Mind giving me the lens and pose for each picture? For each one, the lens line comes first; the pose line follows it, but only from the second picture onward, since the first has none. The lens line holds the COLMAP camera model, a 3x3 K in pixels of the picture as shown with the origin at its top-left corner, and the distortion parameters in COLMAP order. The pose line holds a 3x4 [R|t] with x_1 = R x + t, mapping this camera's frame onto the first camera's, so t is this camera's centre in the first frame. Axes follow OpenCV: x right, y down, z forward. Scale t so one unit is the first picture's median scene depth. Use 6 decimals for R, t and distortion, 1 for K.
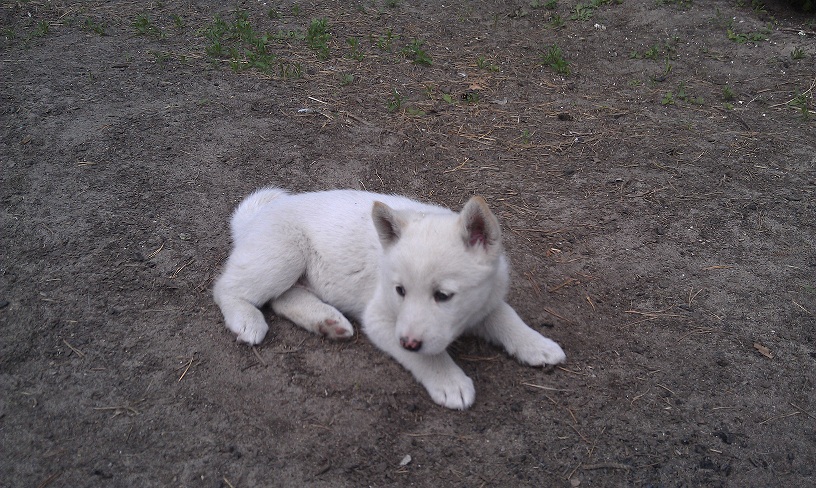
lens RADIAL K [[836.2, 0, 408.7], [0, 836.2, 266.4], [0, 0, 1]] dist [0.160163, -0.539089]
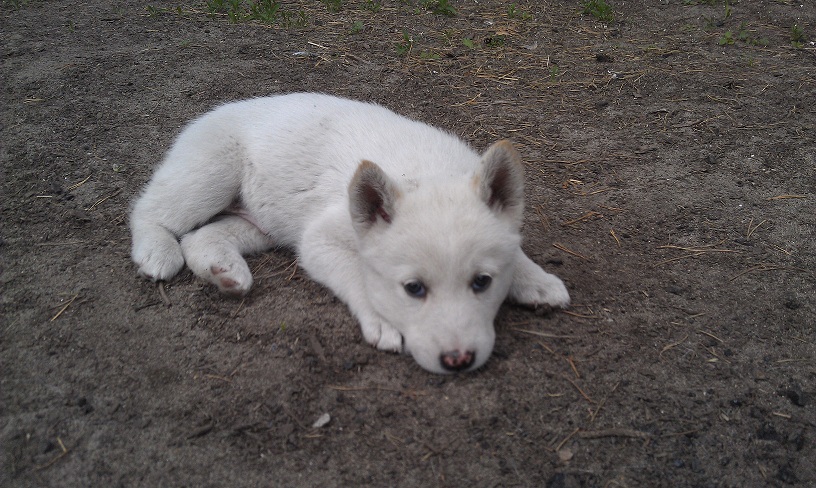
lens RADIAL K [[836.2, 0, 408.7], [0, 836.2, 266.4], [0, 0, 1]] dist [0.160163, -0.539089]
pose [[0.997207, 0.002451, -0.074643, 0.096178], [-0.004088, 0.999754, -0.021789, 0.095268], [0.074571, 0.022033, 0.996972, 0.251475]]
